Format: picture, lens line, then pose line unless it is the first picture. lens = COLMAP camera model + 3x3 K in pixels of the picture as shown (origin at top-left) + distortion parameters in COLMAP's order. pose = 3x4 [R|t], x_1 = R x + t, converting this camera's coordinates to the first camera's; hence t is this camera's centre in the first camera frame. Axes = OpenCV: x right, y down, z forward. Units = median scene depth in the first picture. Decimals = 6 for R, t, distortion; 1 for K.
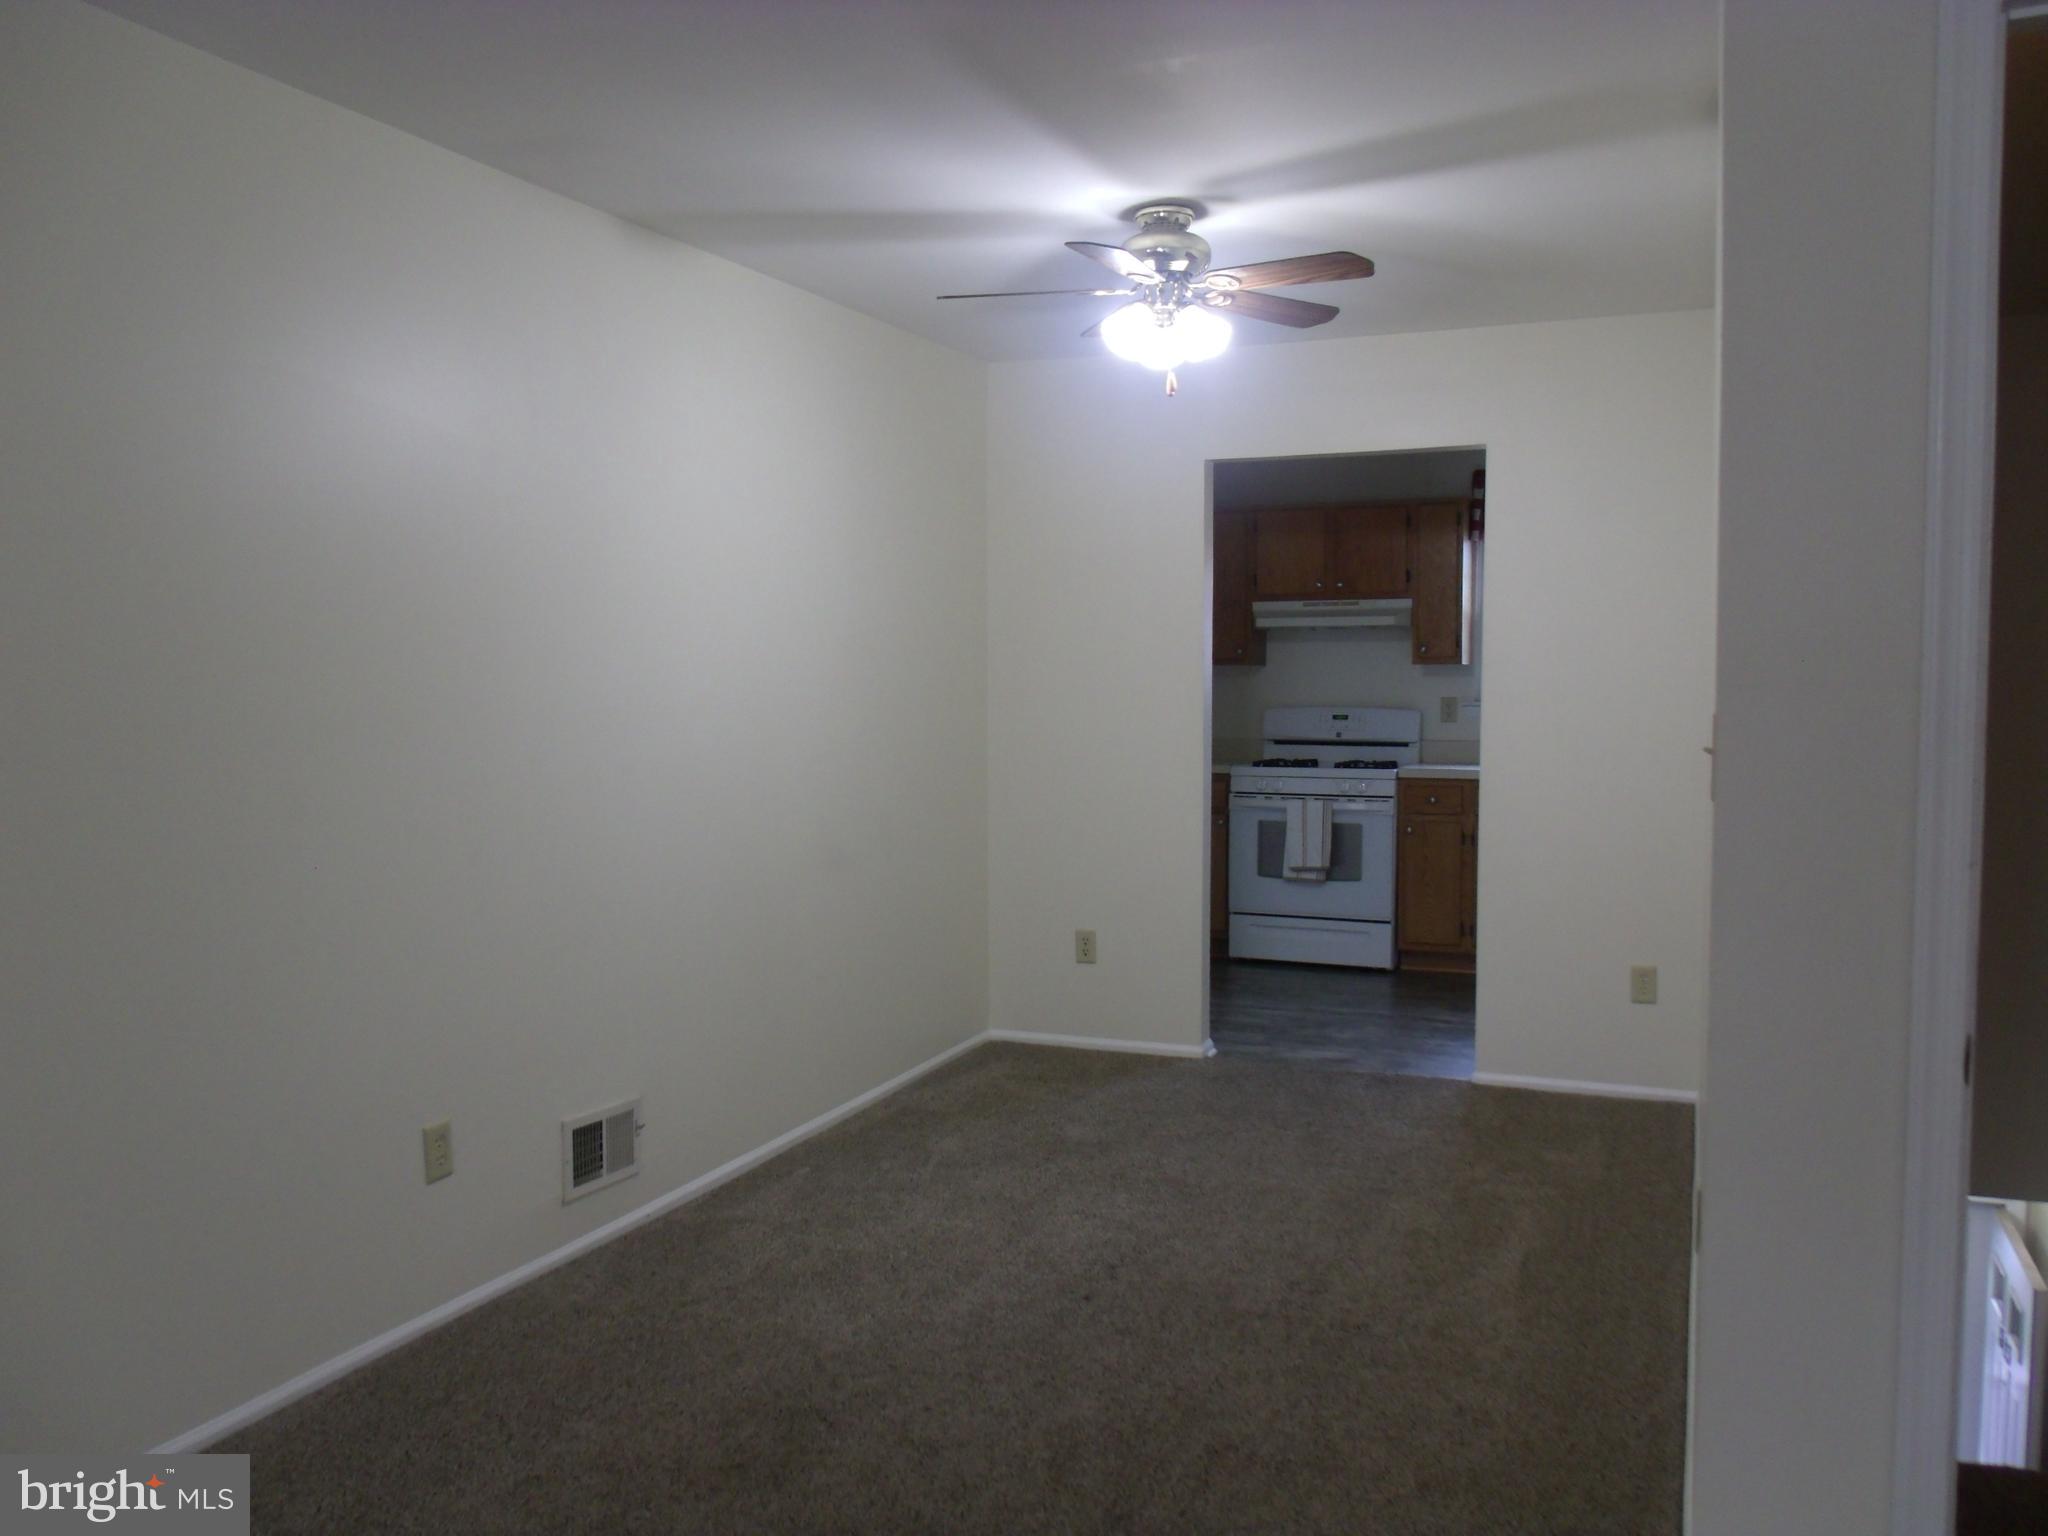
lens RADIAL K [[1622.5, 0, 1024.0], [0, 1622.5, 768.0], [0, 0, 1]] dist [-0.046020, 0.003388]
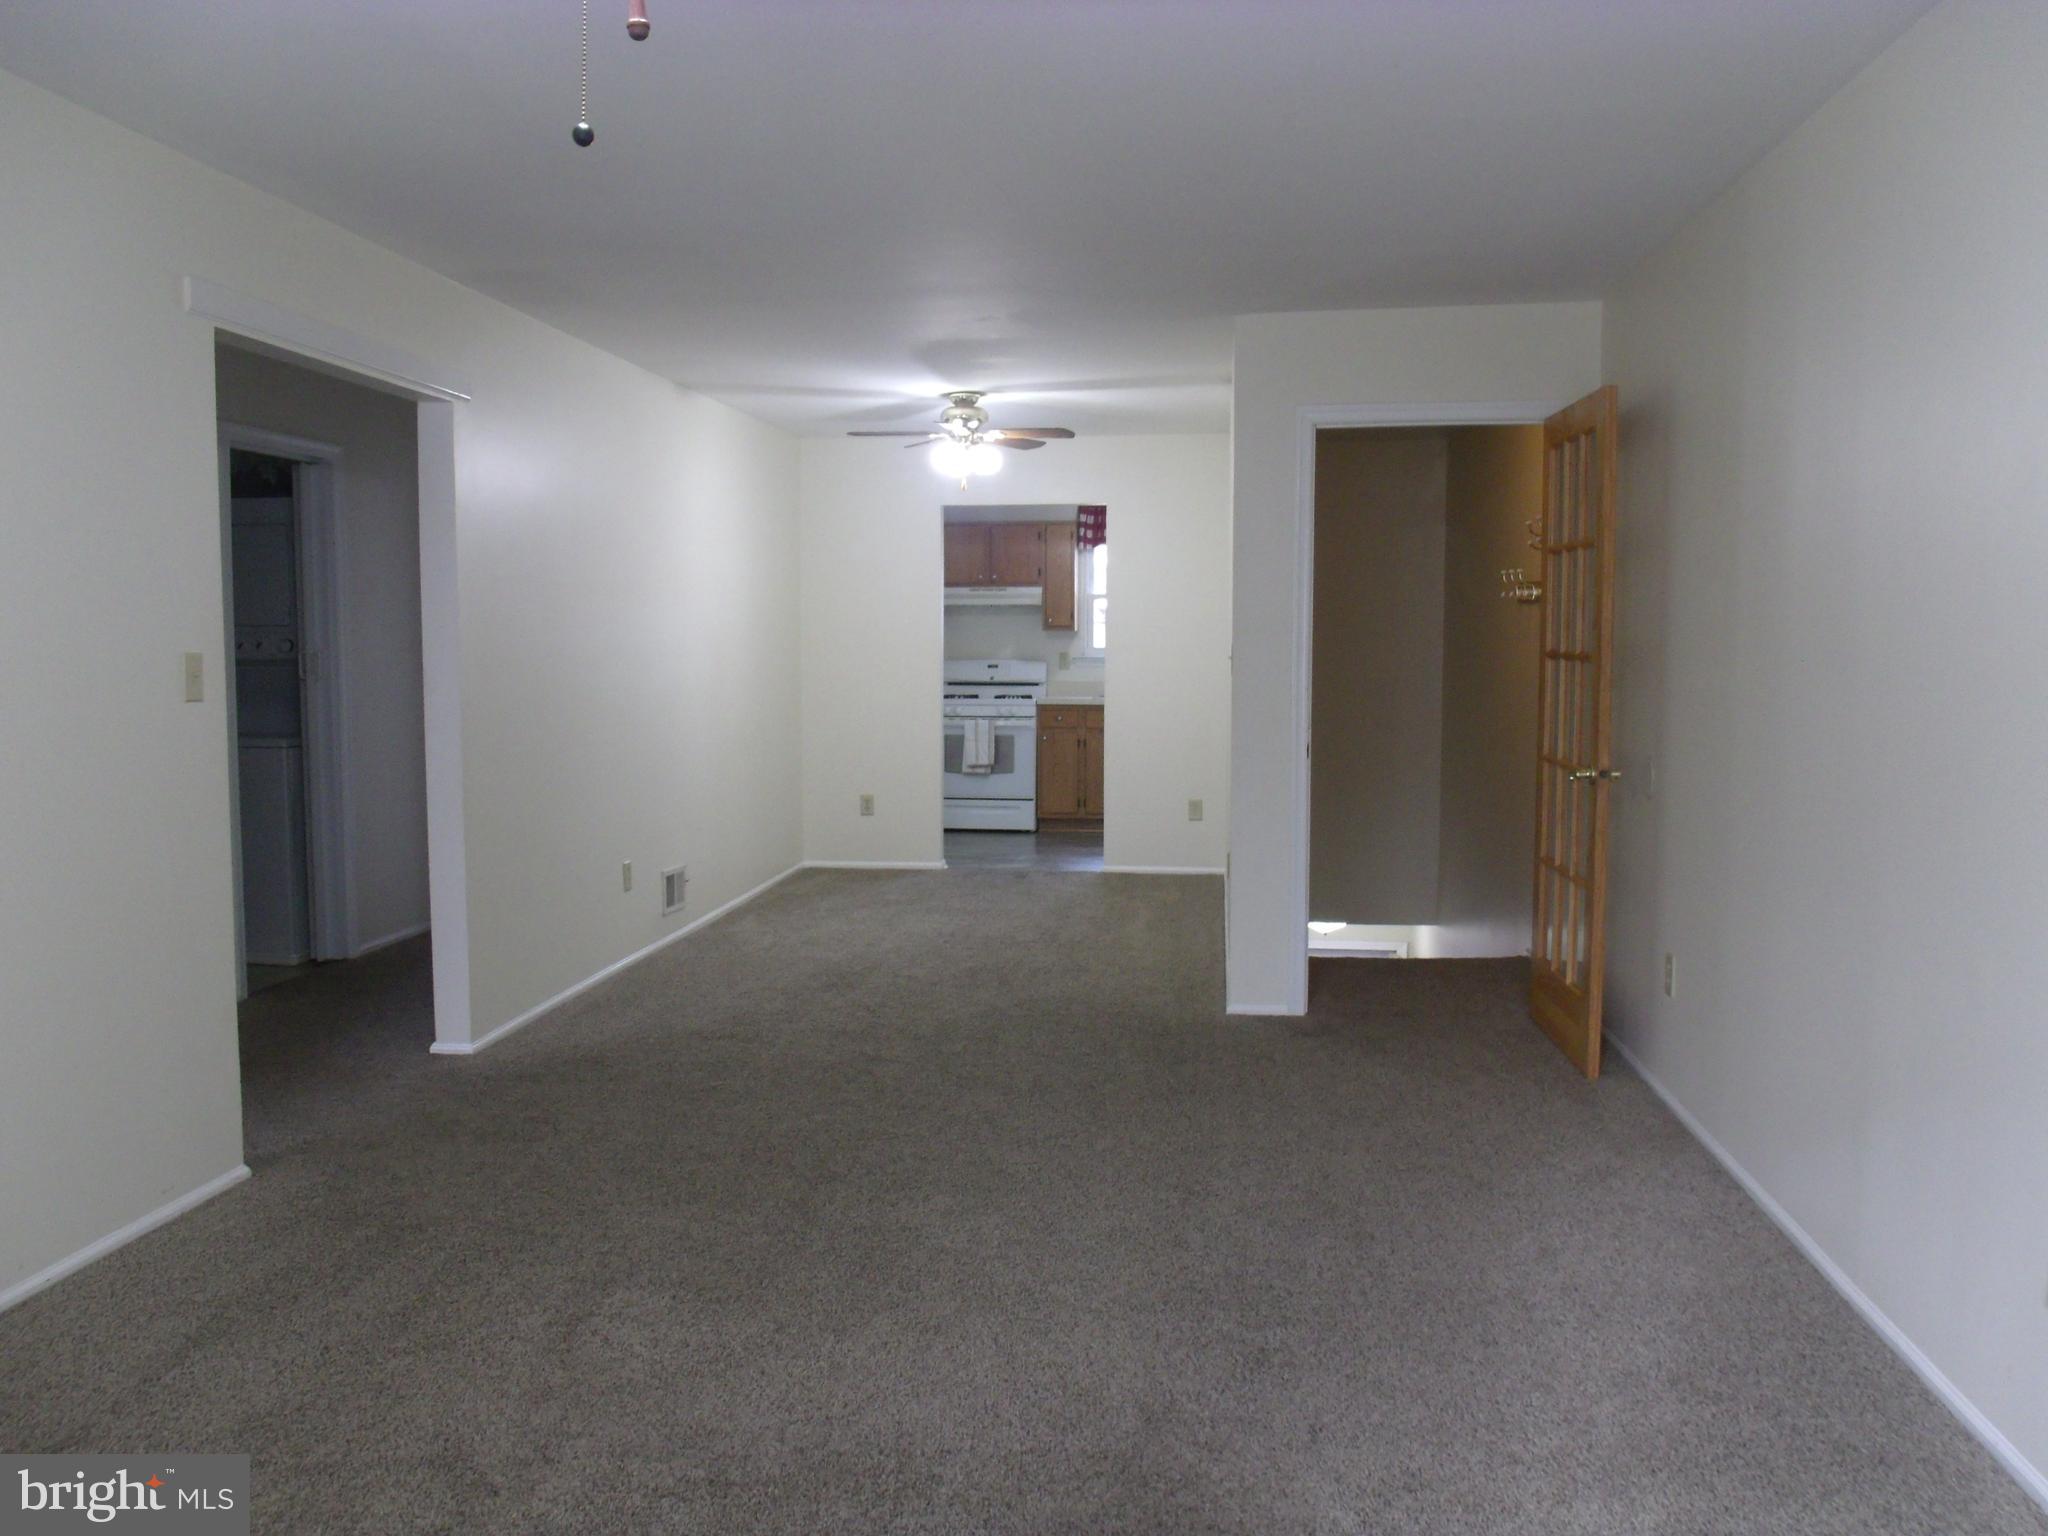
lens RADIAL K [[1622.5, 0, 1024.0], [0, 1622.5, 768.0], [0, 0, 1]] dist [-0.046020, 0.003388]
pose [[0.961279, -0.018425, 0.274962, -0.201659], [0.013029, 0.999685, 0.021439, 0.032665], [-0.275270, -0.017026, 0.961216, -0.467113]]
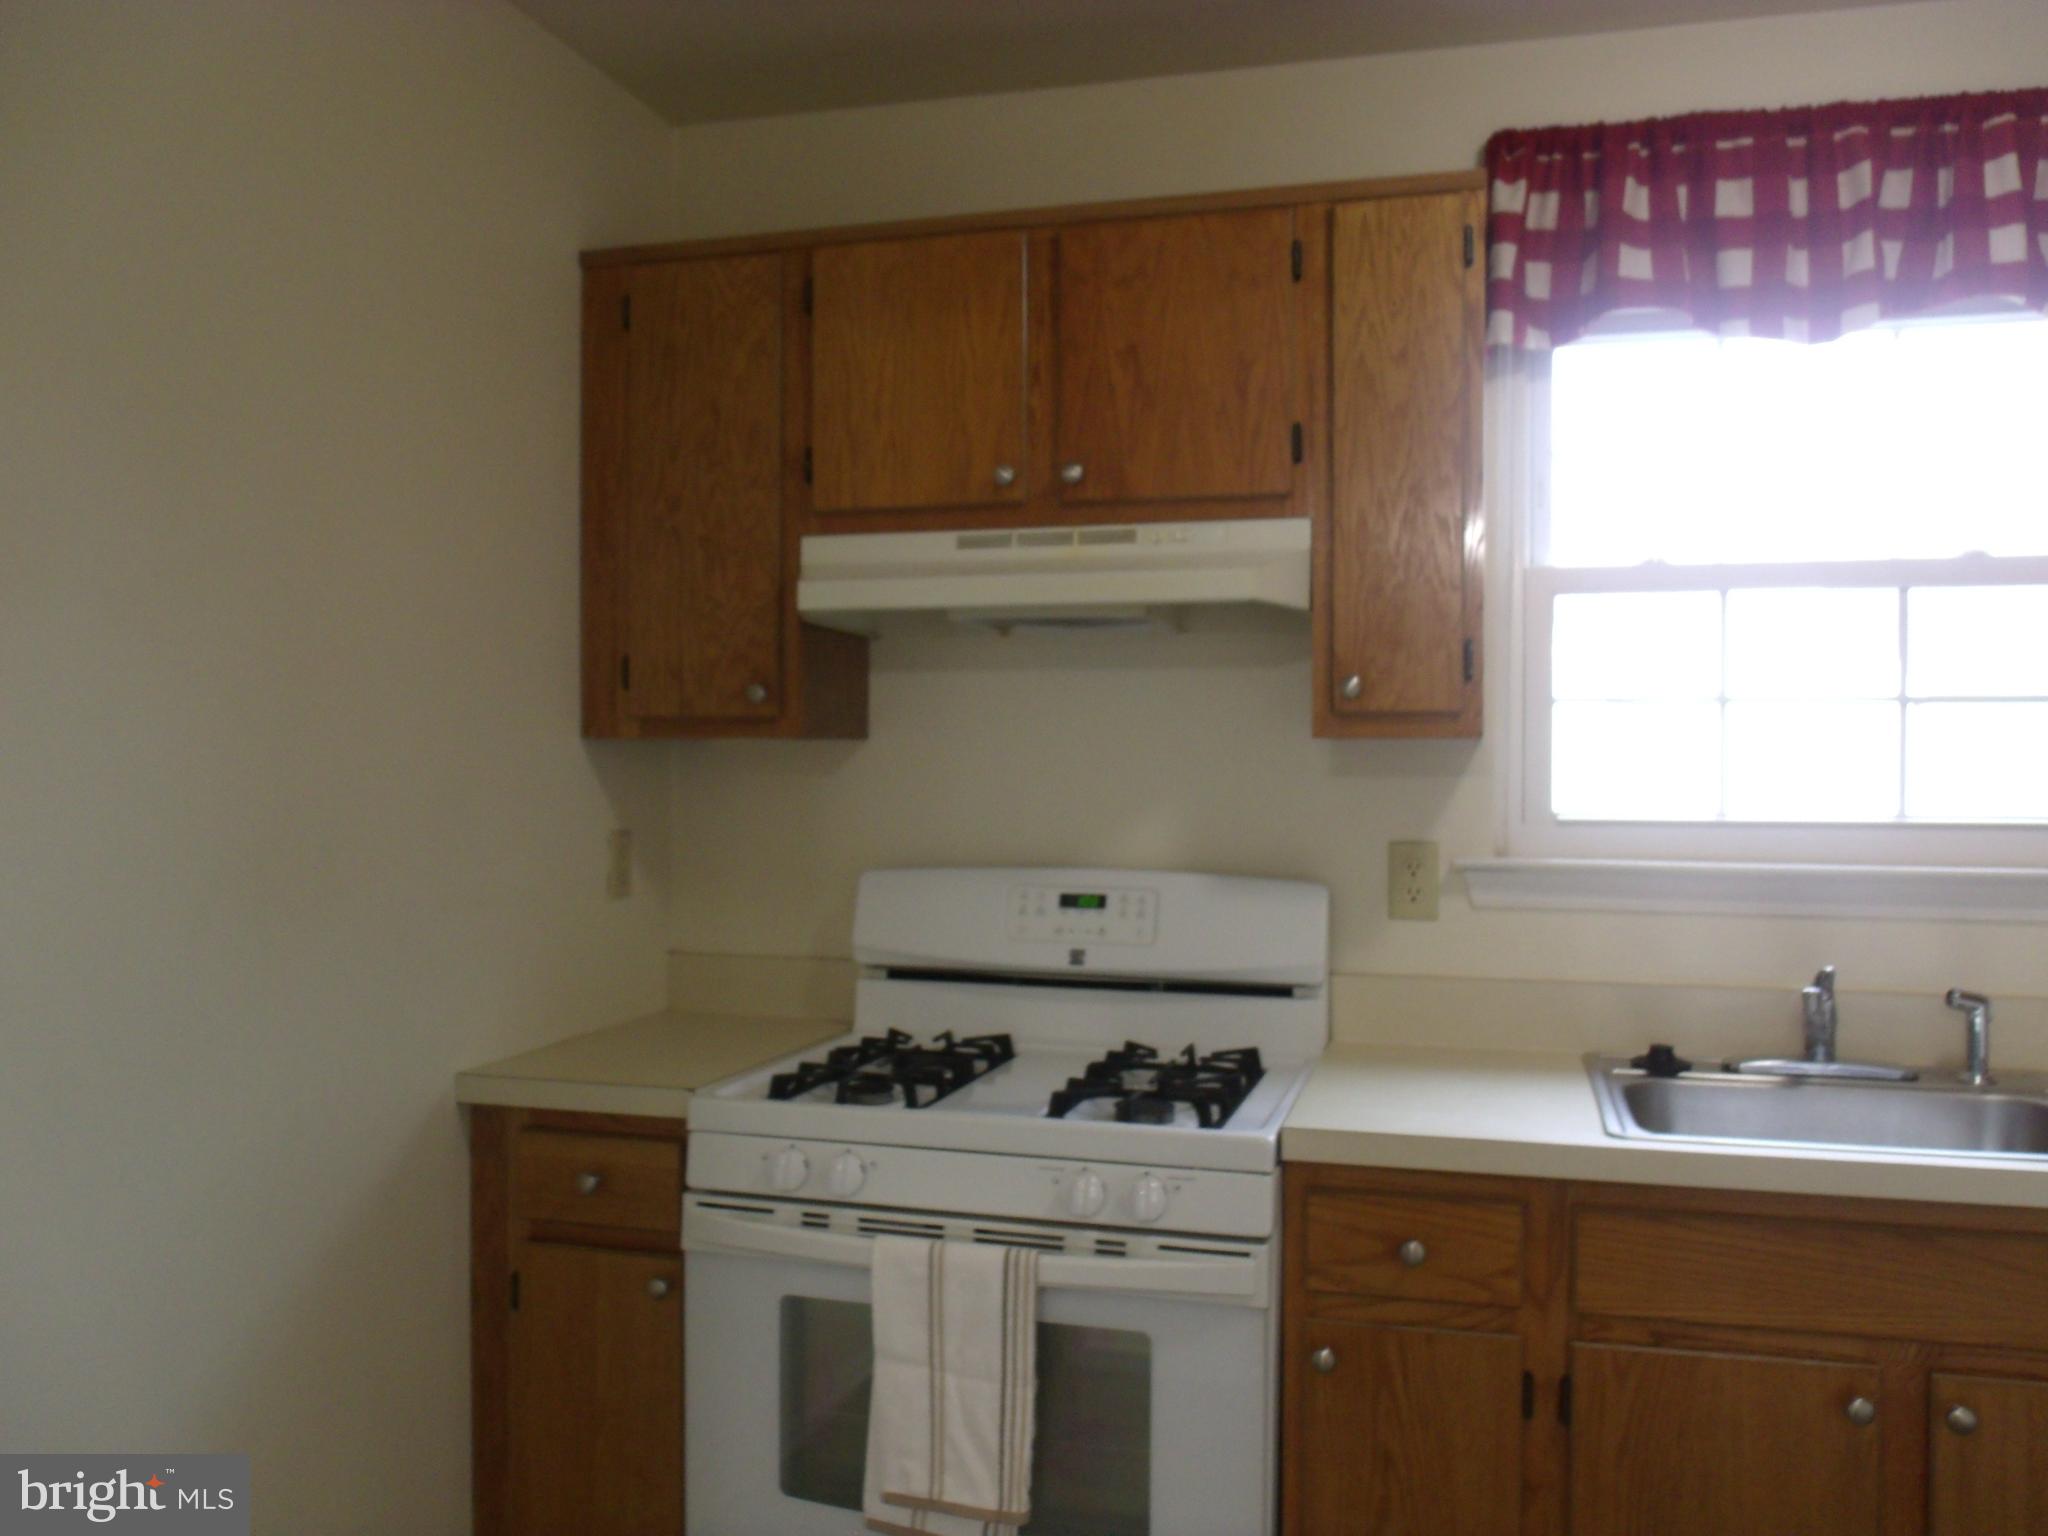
lens RADIAL K [[1622.5, 0, 1024.0], [0, 1622.5, 768.0], [0, 0, 1]] dist [-0.046020, 0.003388]
pose [[0.991723, 0.003808, 0.128339, 0.153851], [0.002338, 0.998859, -0.047700, -0.045719], [-0.128374, 0.047606, 0.990583, 0.736021]]
